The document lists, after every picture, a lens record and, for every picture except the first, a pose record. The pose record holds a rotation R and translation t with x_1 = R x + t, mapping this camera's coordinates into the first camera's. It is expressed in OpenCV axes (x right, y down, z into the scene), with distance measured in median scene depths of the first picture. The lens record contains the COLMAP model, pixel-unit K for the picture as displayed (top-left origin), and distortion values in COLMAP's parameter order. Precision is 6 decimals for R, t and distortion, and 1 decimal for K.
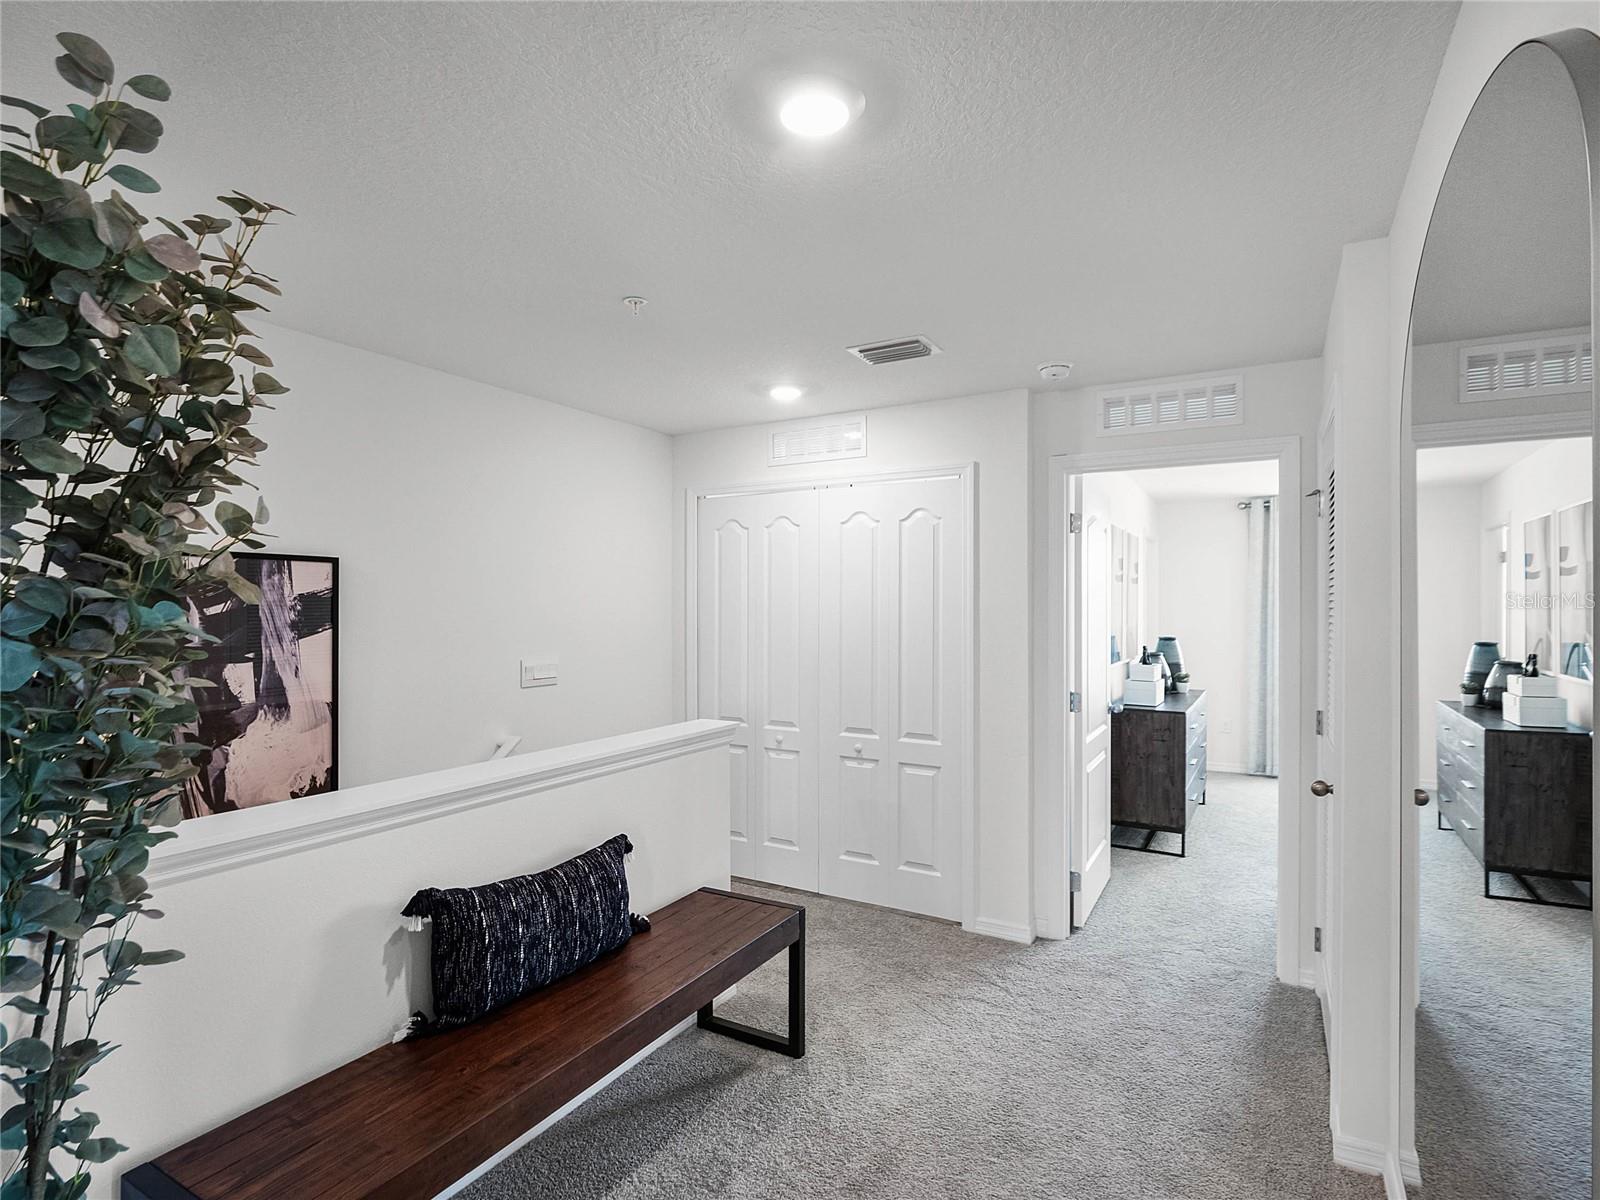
lens RADIAL K [[815.3, 0, 792.5], [0, 815.3, 601.1], [0, 0, 1]] dist [-0.001843, -0.000935]
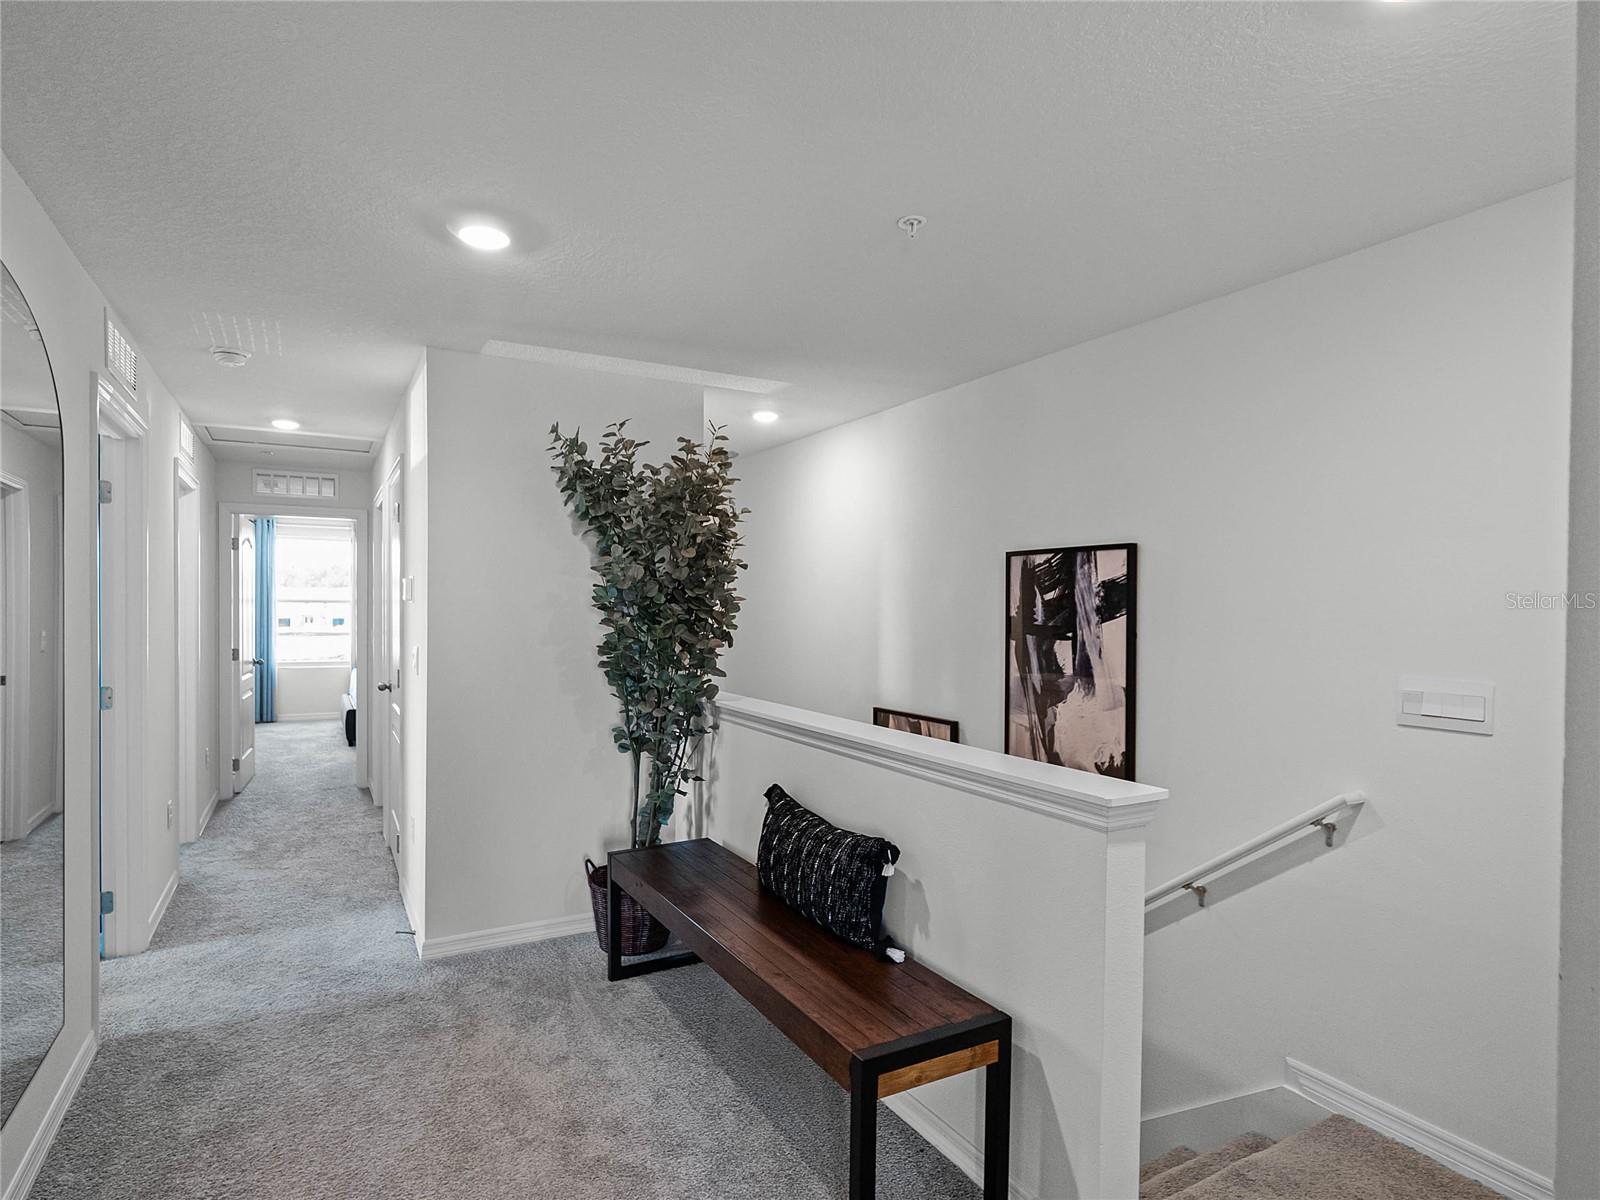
lens RADIAL K [[815.3, 0, 788.3], [0, 815.3, 609.2], [0, 0, 1]] dist [-0.001843, -0.000935]
pose [[-0.498383, -0.007475, -0.866925, 0.544774], [-0.010641, 0.999940, -0.002505, 0.036279], [0.866892, 0.007976, -0.498433, 1.206067]]
